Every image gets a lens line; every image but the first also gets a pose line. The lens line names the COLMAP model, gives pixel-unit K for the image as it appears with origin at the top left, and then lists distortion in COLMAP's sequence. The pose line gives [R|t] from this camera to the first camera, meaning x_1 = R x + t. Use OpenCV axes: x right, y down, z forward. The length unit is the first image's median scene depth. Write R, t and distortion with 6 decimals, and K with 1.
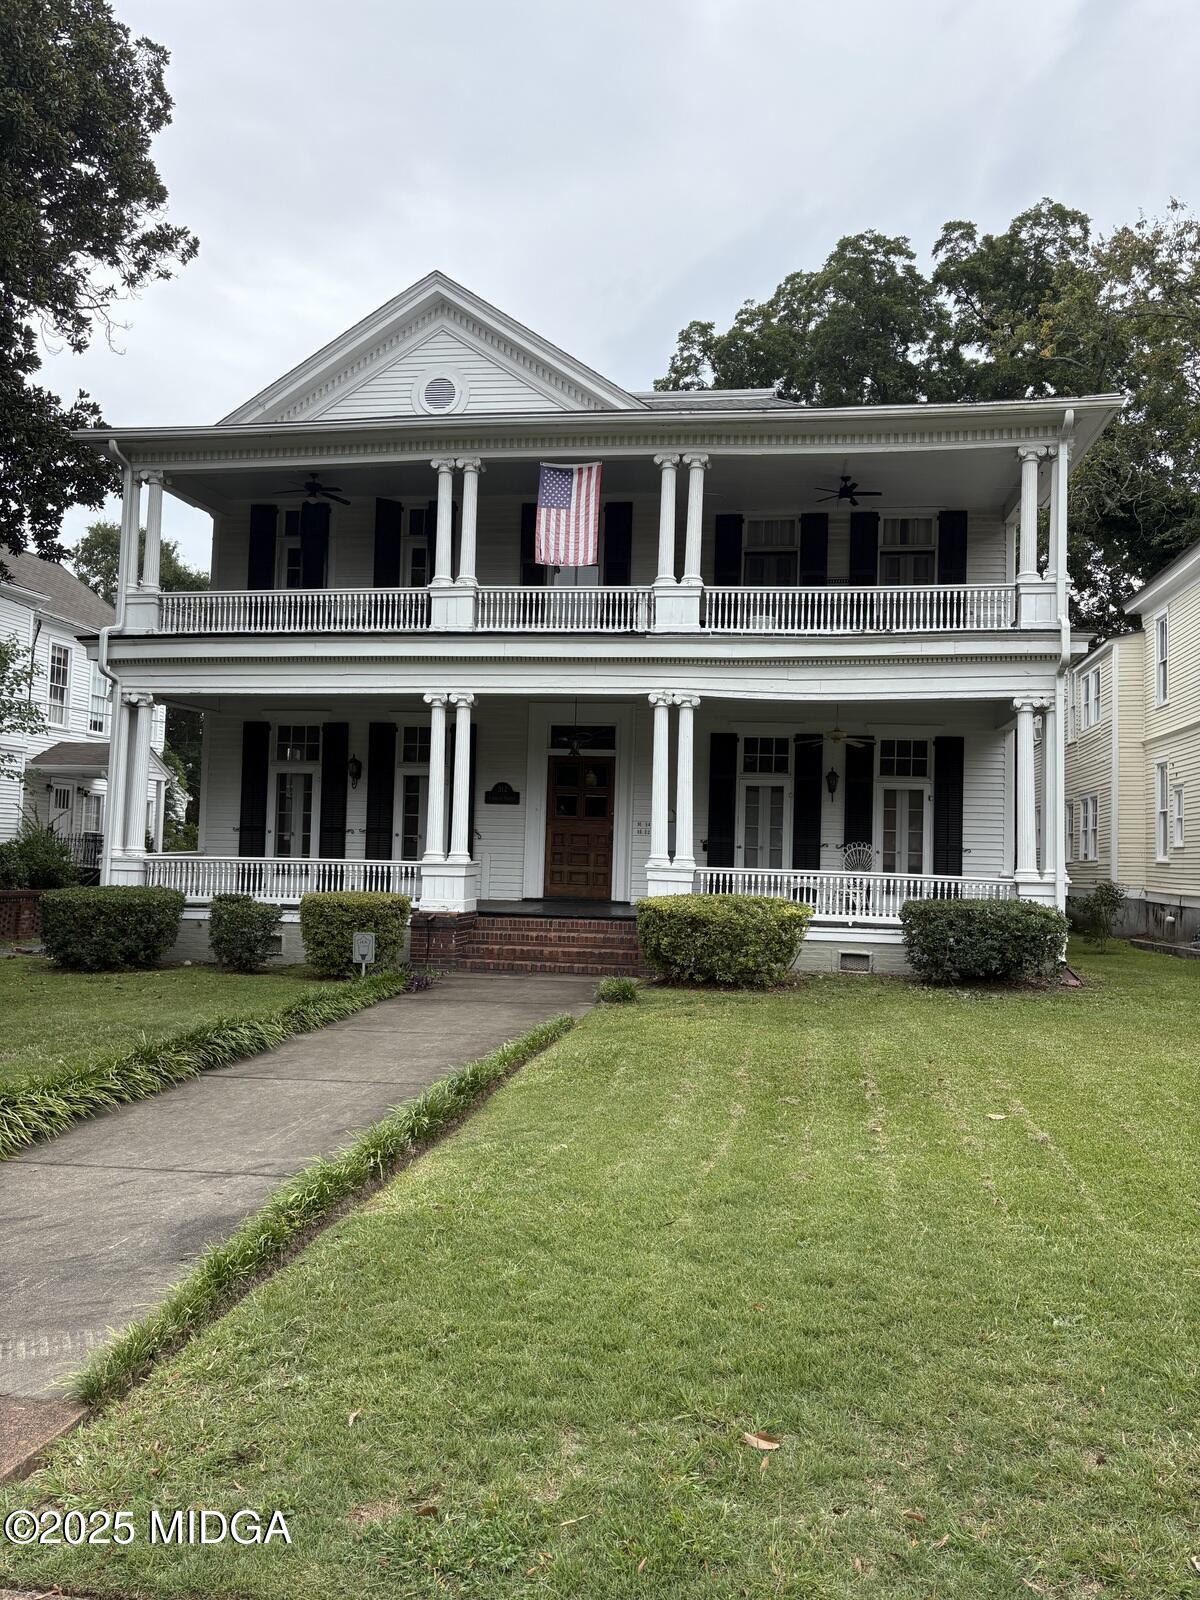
lens RADIAL K [[1265.9, 0, 600.2], [0, 1265.9, 806.3], [0, 0, 1]] dist [0.052478, -0.045909]
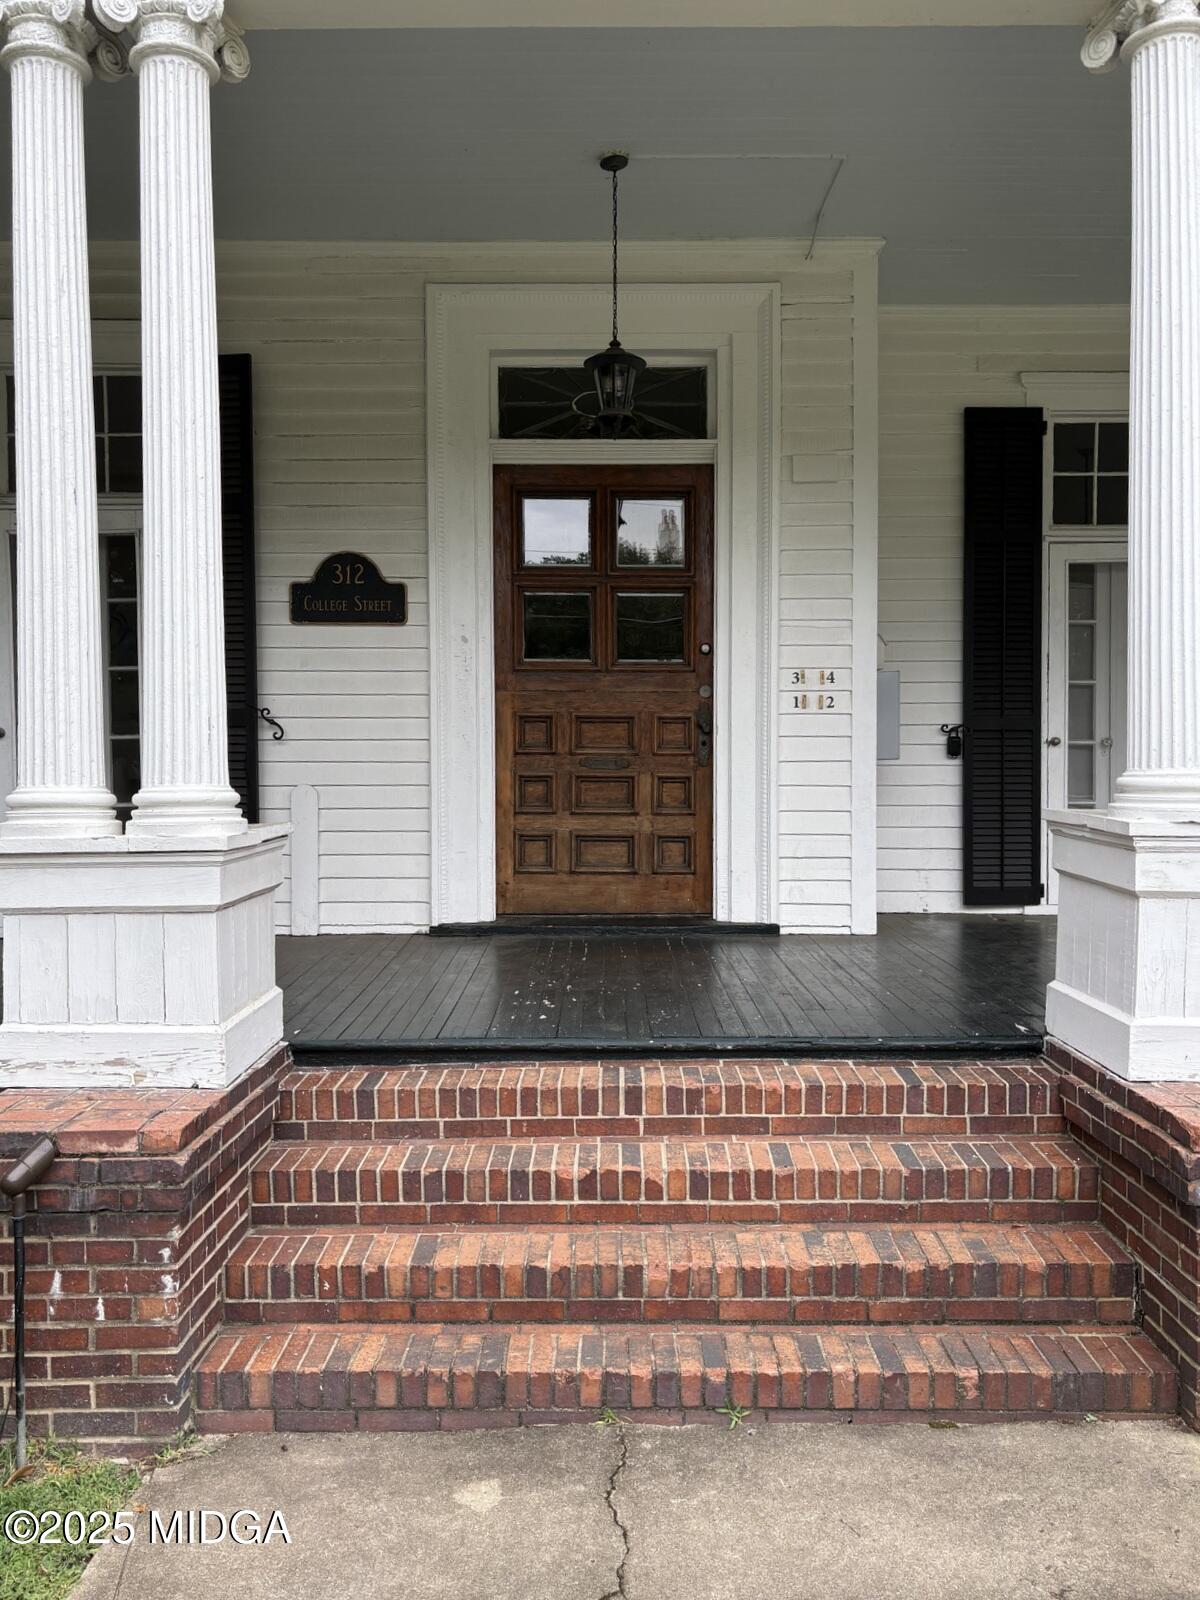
lens RADIAL K [[1265.9, 0, 600.2], [0, 1265.9, 806.3], [0, 0, 1]] dist [0.052478, -0.045909]
pose [[0.986532, -0.034688, 0.159848, -0.068807], [0.024416, 0.997535, 0.065786, 0.023796], [-0.161736, -0.060997, 0.984947, 0.687802]]
